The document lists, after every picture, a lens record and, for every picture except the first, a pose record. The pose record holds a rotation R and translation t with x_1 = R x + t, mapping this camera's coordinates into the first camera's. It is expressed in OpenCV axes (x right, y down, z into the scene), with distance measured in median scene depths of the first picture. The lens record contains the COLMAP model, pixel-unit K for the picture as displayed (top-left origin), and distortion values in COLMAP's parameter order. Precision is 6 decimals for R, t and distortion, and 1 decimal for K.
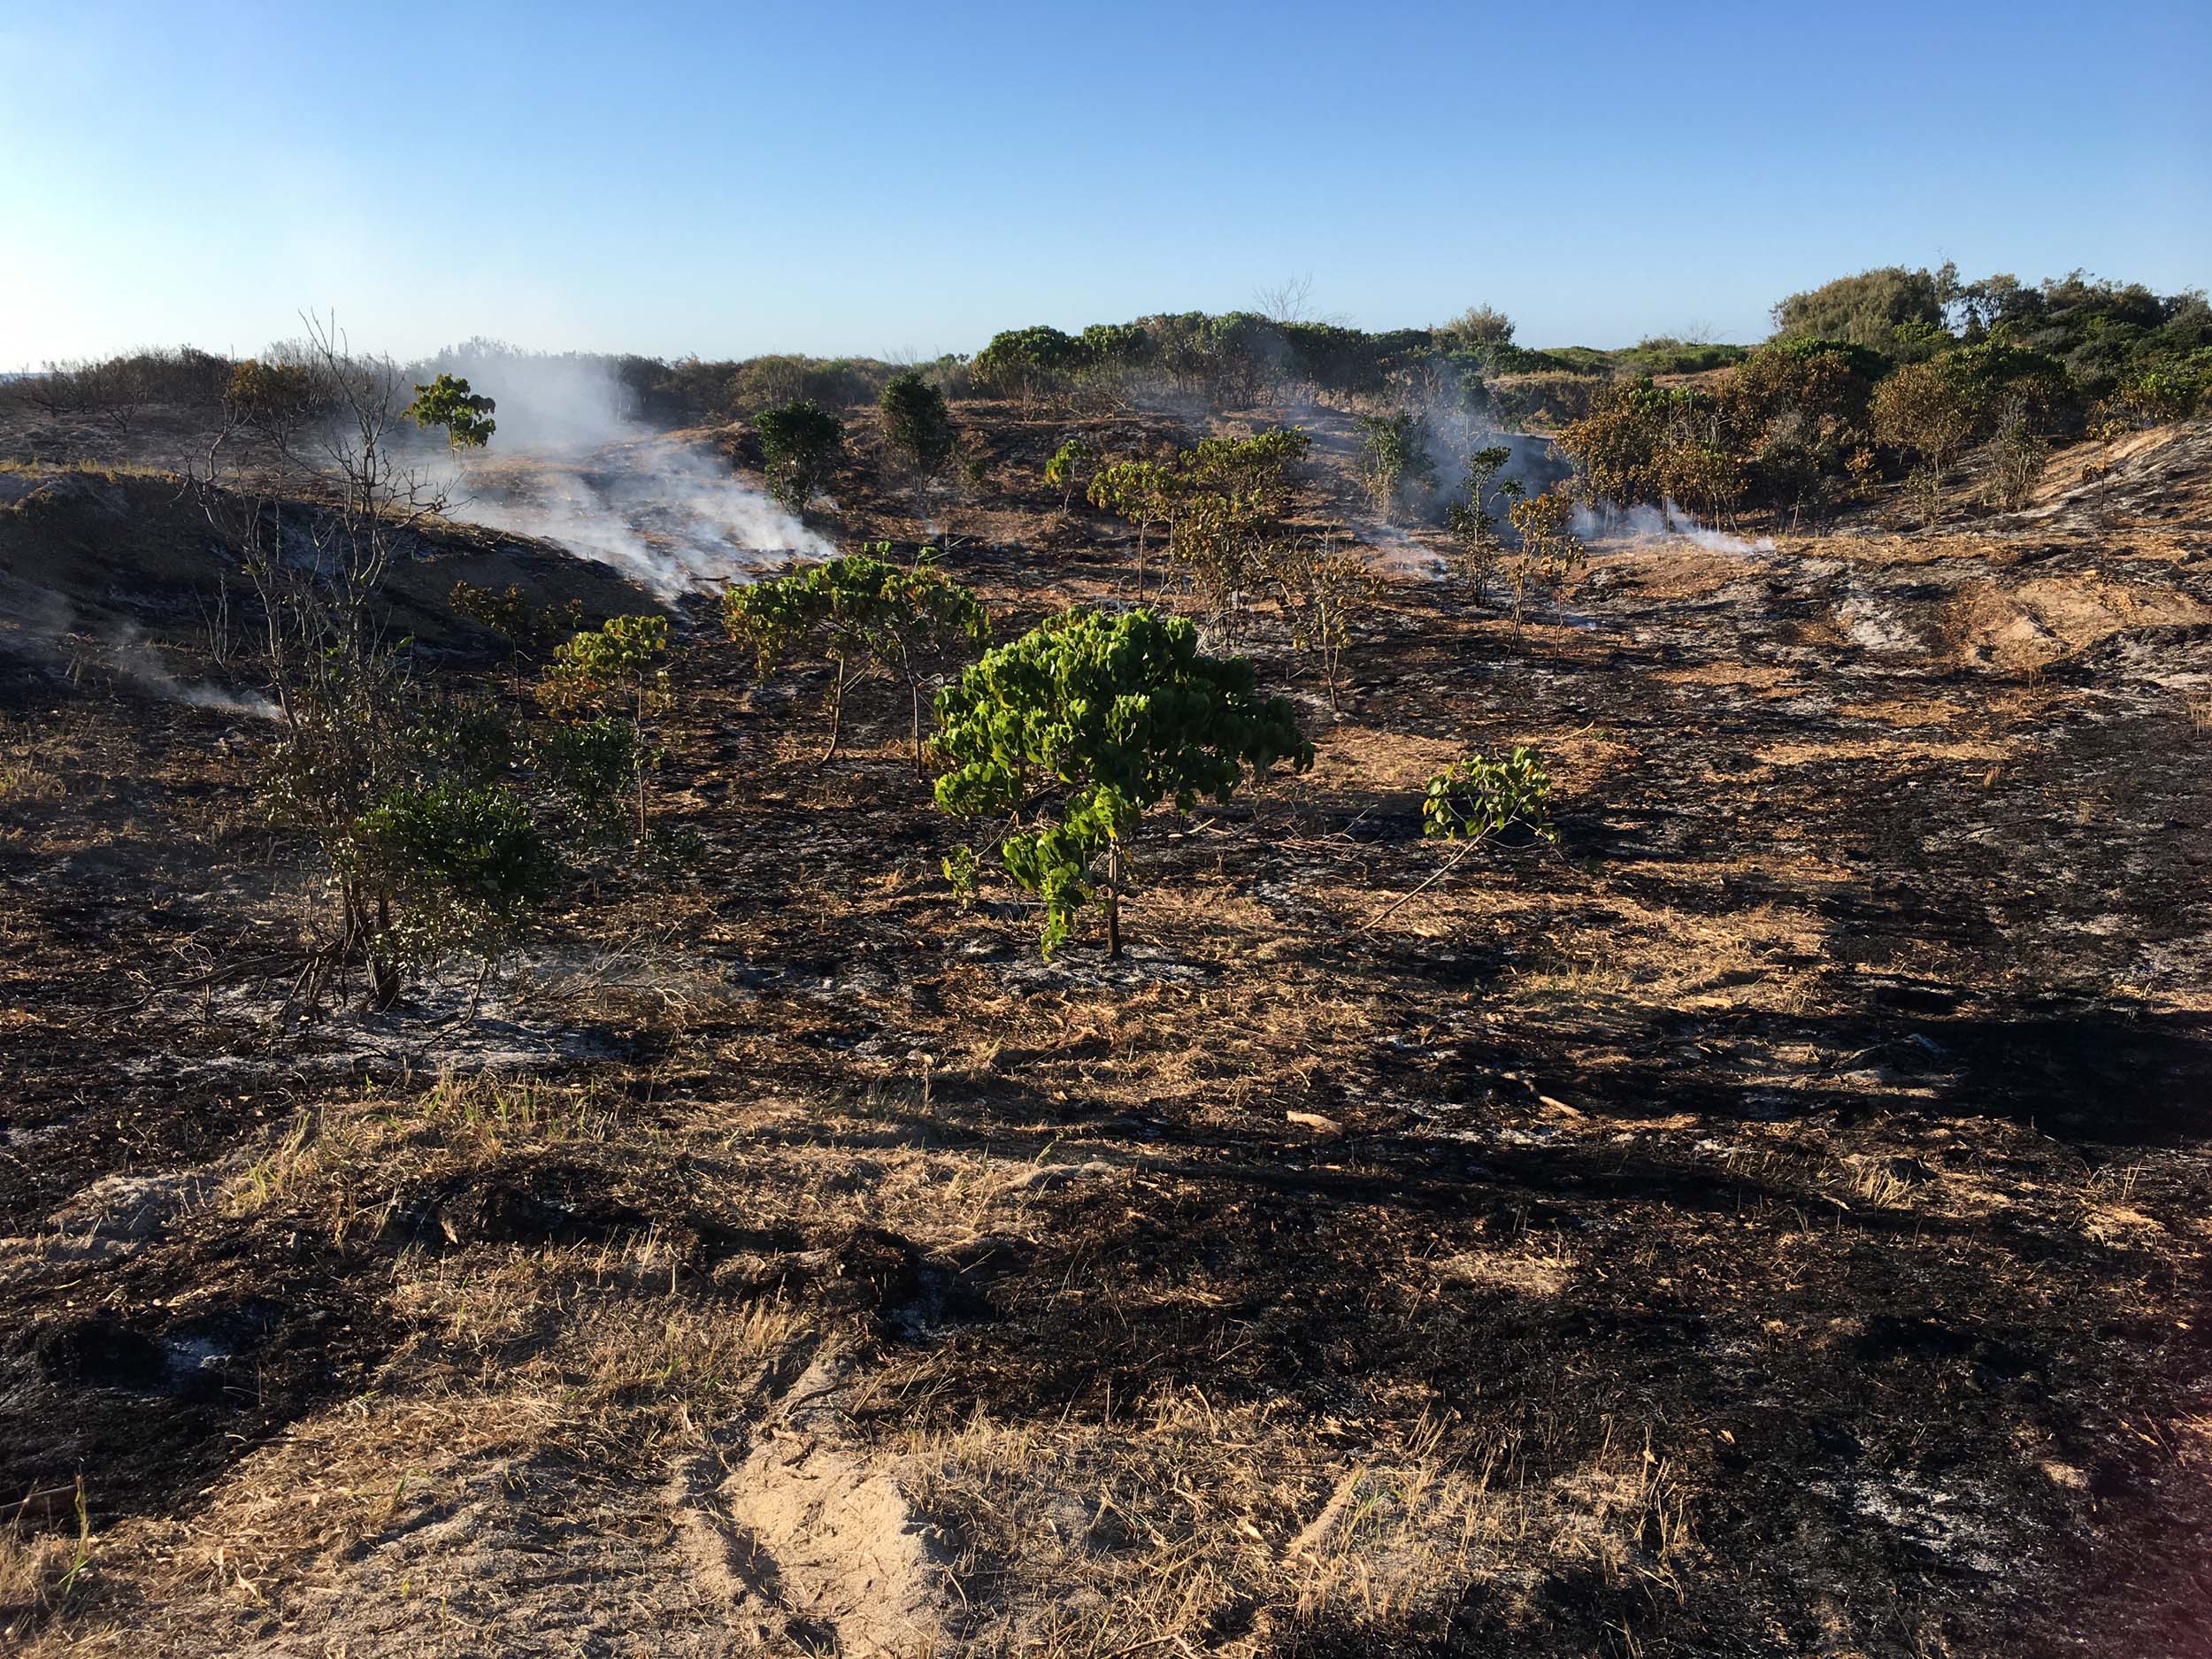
lens RADIAL K [[1884.6, 0, 1100.9], [0, 1884.6, 833.4], [0, 0, 1]] dist [0.074348, -0.096809]
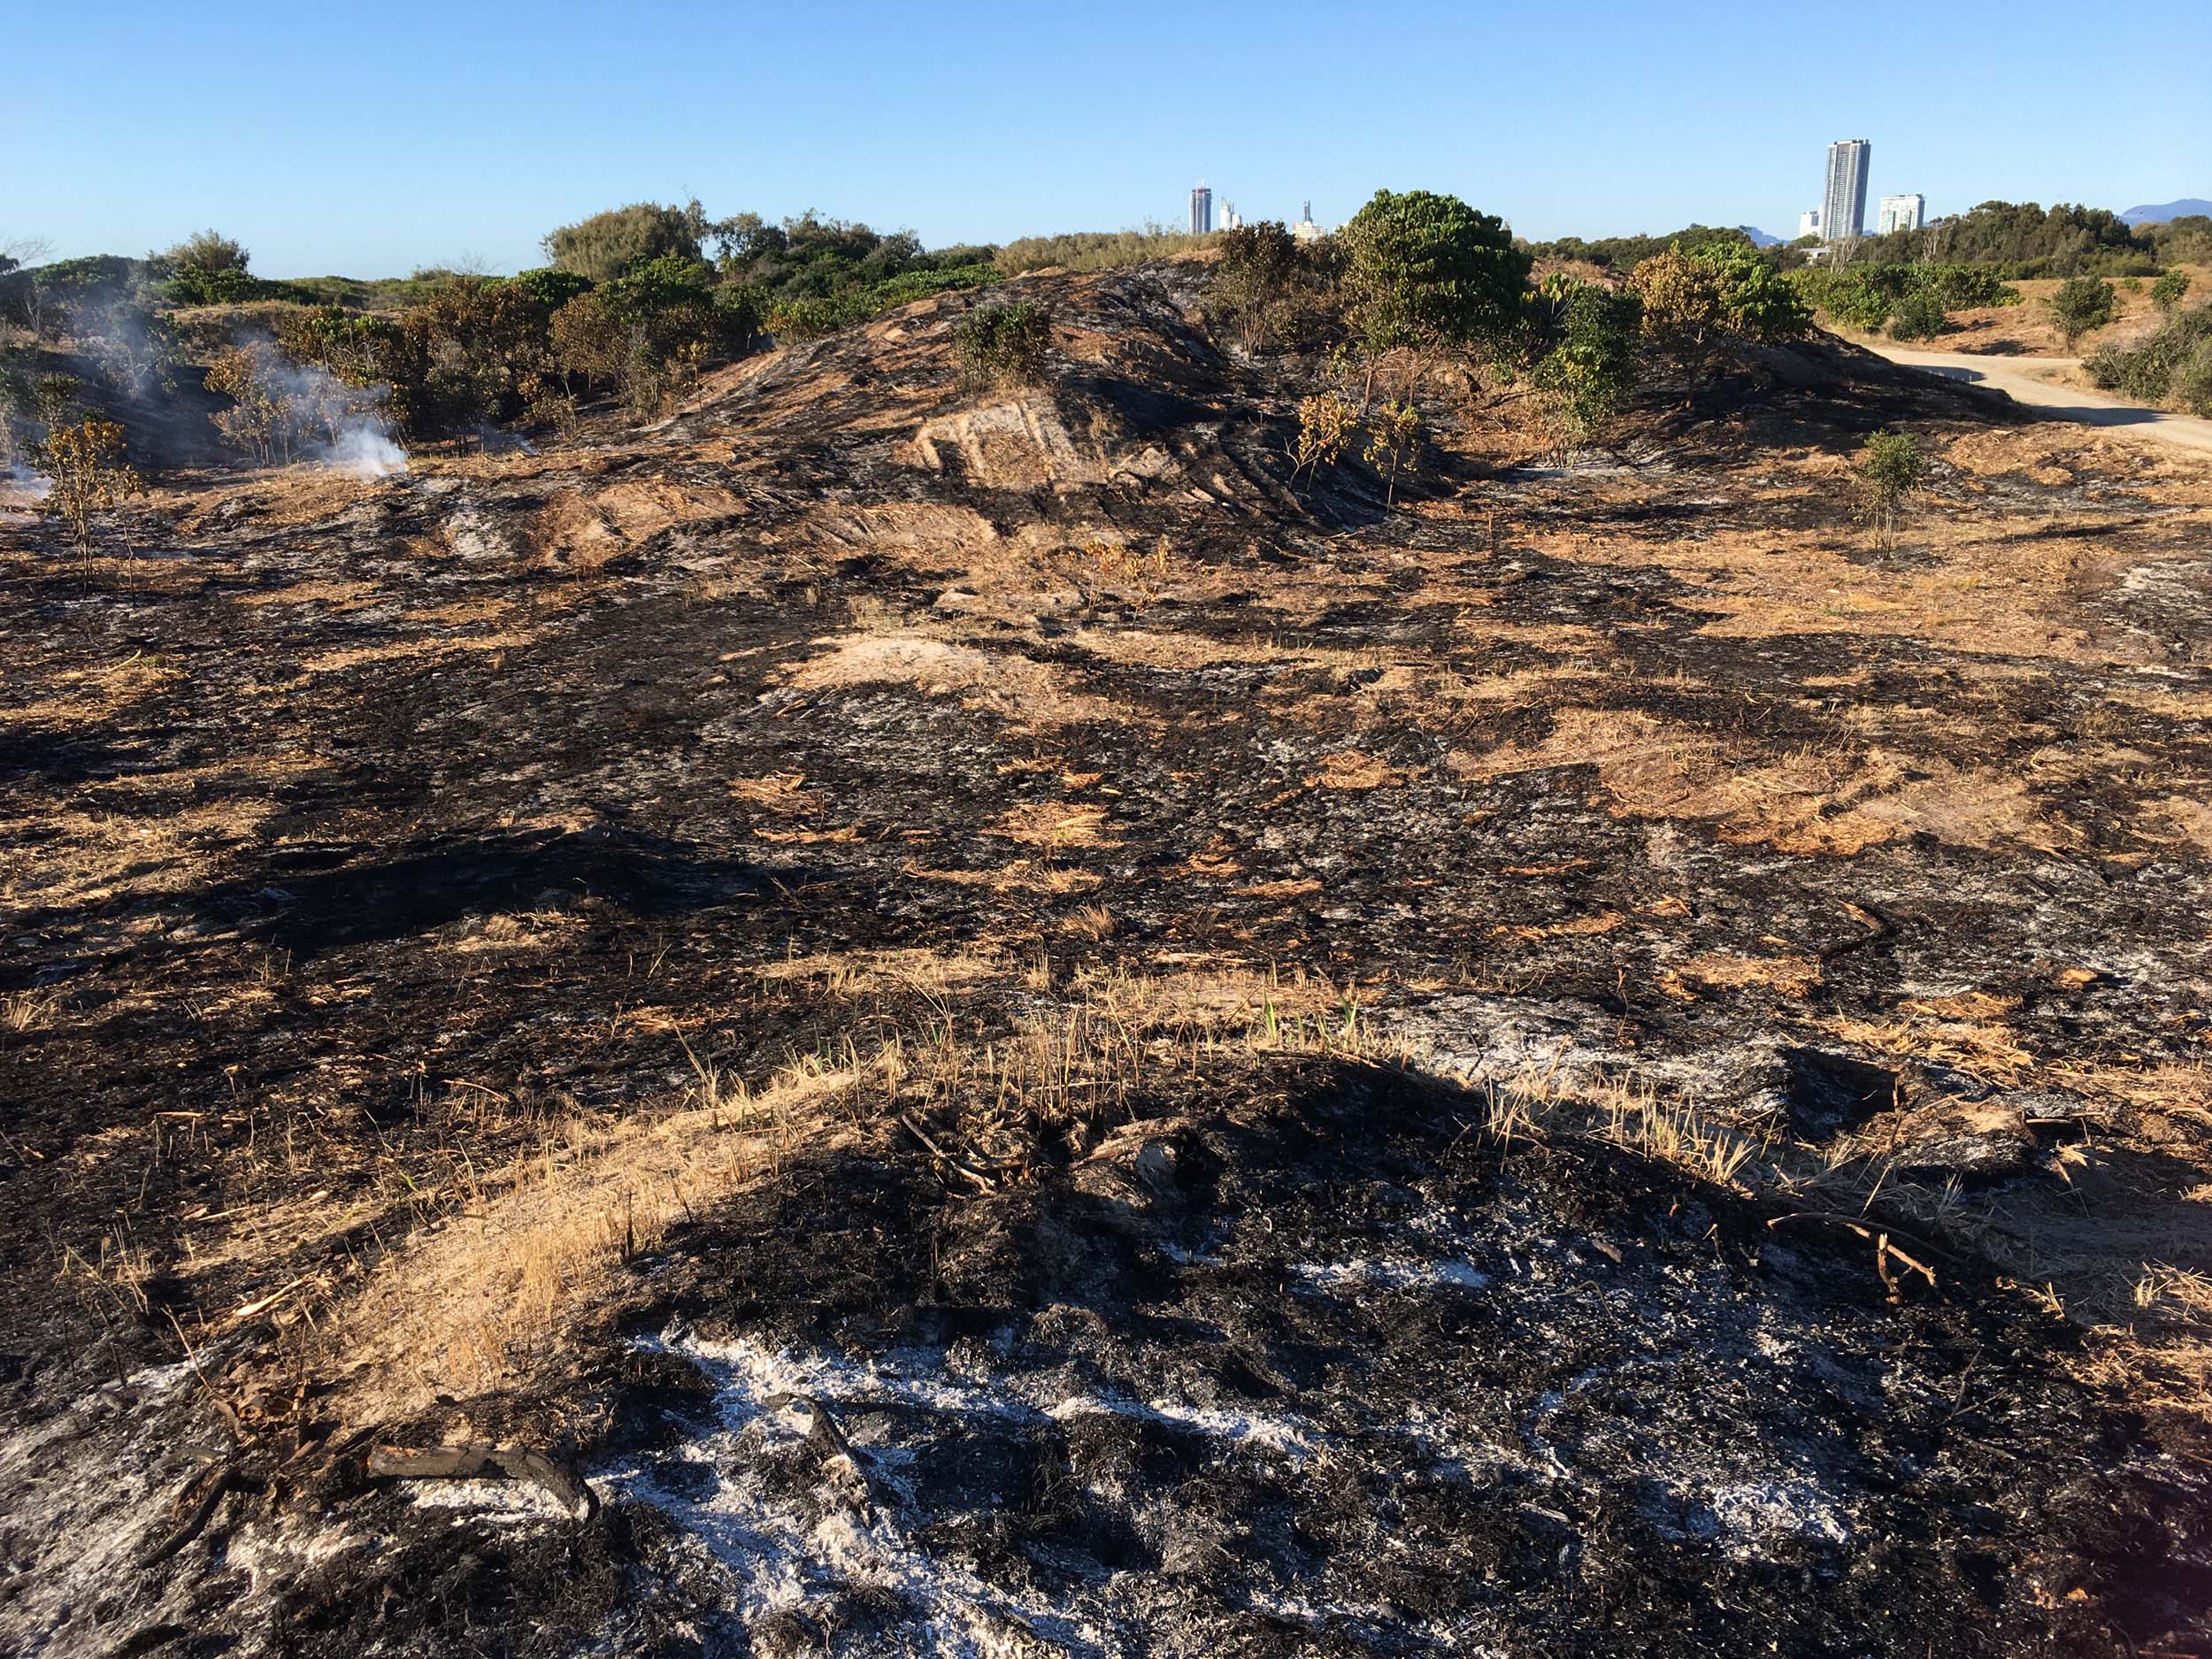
lens RADIAL K [[1884.6, 0, 1102.6], [0, 1884.6, 827.8], [0, 0, 1]] dist [0.074348, -0.096809]
pose [[0.837930, -0.155802, 0.523066, 0.116118], [0.140086, 0.987677, 0.069781, 0.027335], [-0.527493, 0.014802, 0.849430, -0.090885]]
